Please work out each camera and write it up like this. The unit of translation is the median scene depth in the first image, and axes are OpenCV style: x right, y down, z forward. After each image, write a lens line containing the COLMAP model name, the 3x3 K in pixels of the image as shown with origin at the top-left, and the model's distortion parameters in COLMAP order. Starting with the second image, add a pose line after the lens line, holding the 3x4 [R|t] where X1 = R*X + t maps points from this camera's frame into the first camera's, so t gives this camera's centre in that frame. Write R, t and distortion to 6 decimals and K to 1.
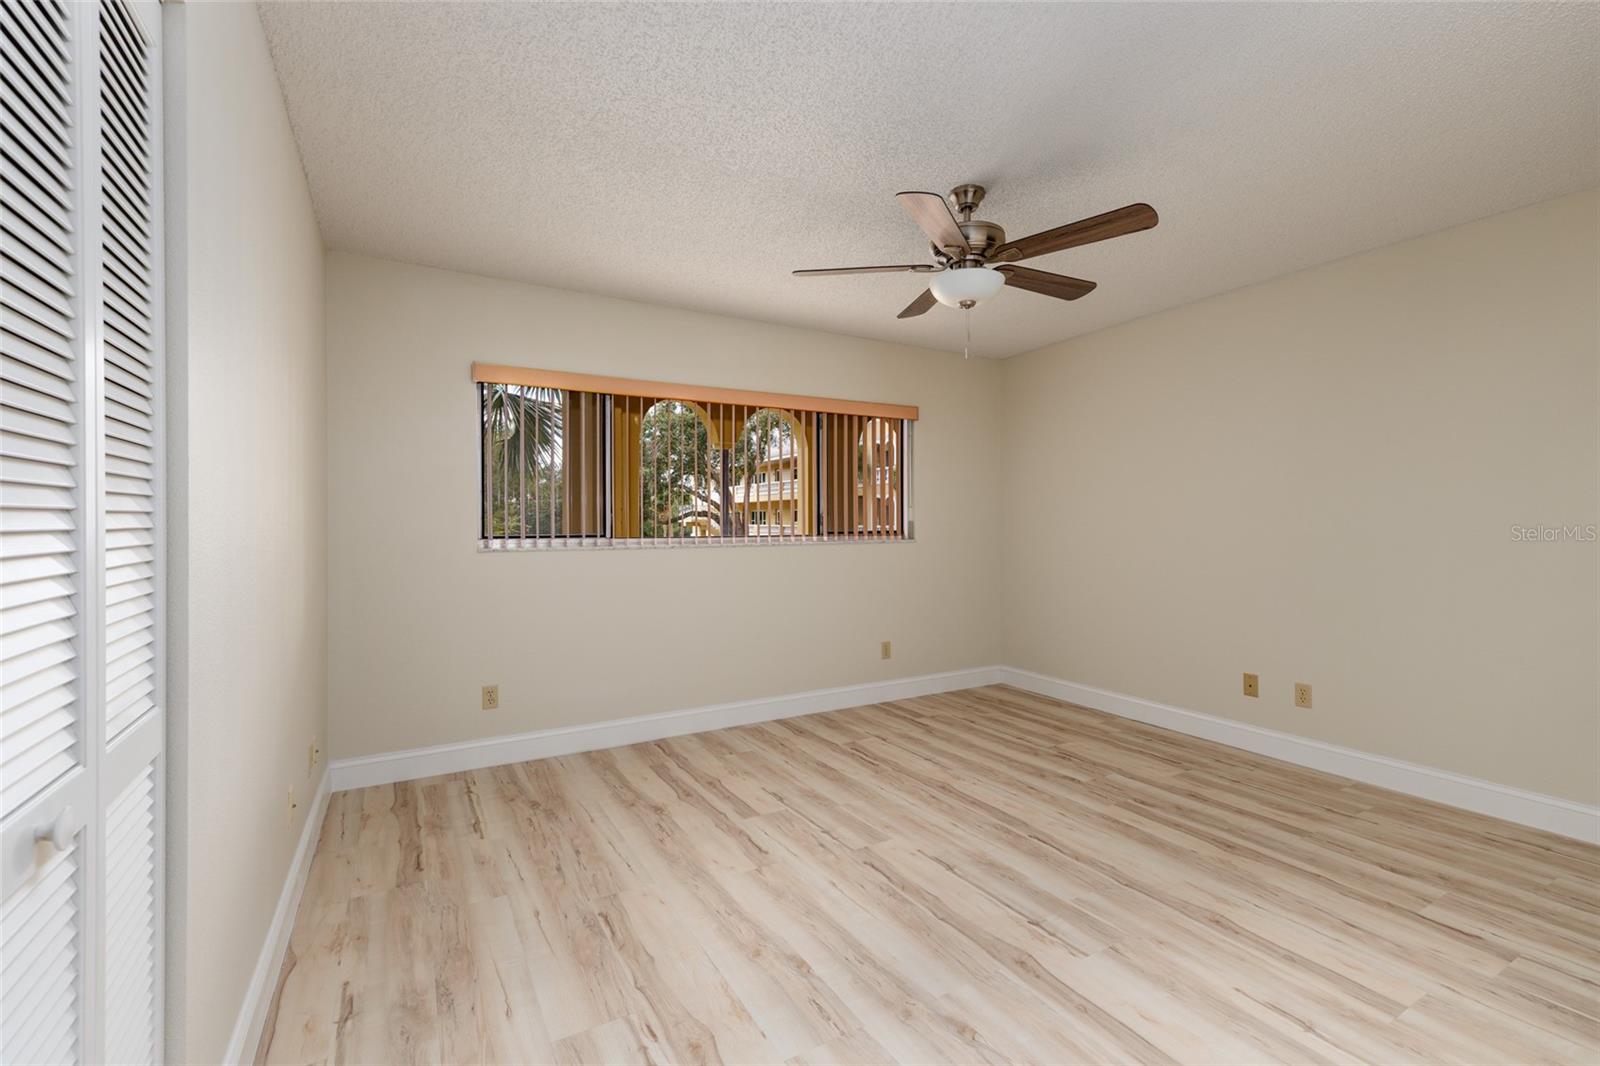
lens RADIAL K [[693.5, 0, 807.9], [0, 693.5, 529.8], [0, 0, 1]] dist [0.011051, -0.000771]
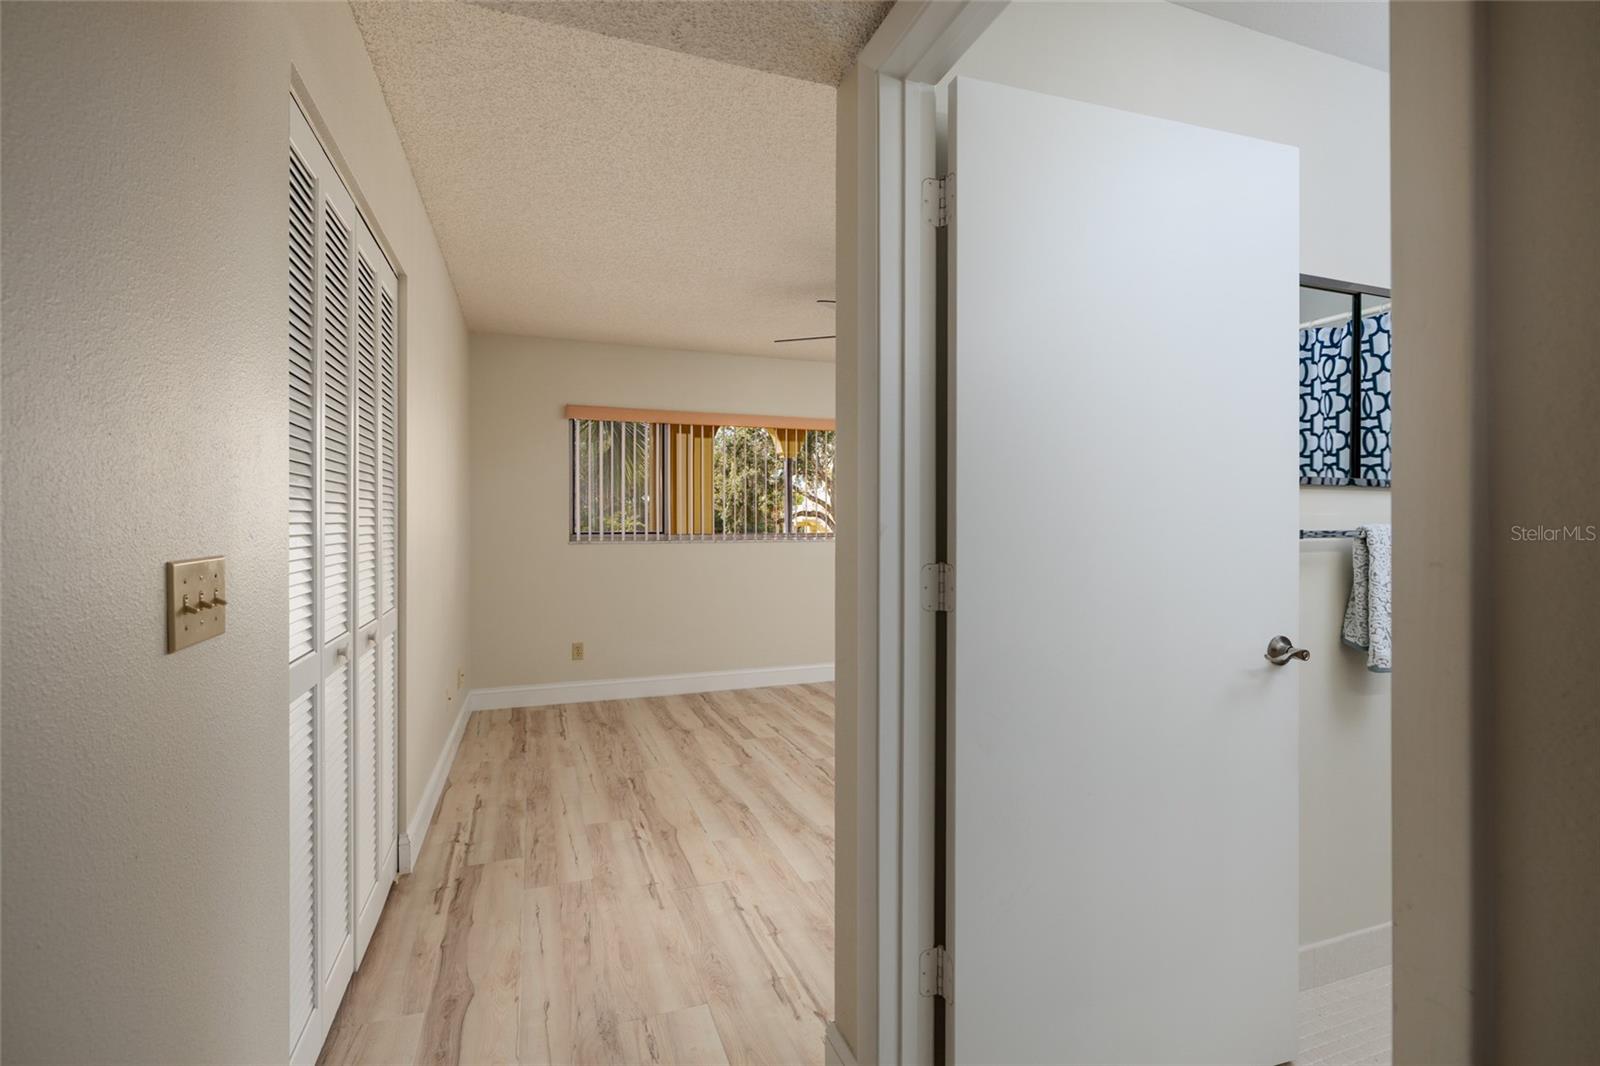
lens RADIAL K [[716.9, 0, 796.5], [0, 716.9, 529.1], [0, 0, 1]] dist [0.018341, 0.000488]
pose [[0.983863, 0.001691, -0.178914, 0.266206], [-0.001912, 0.999998, -0.001064, 0.004234], [0.178911, 0.001389, 0.983864, -0.377896]]
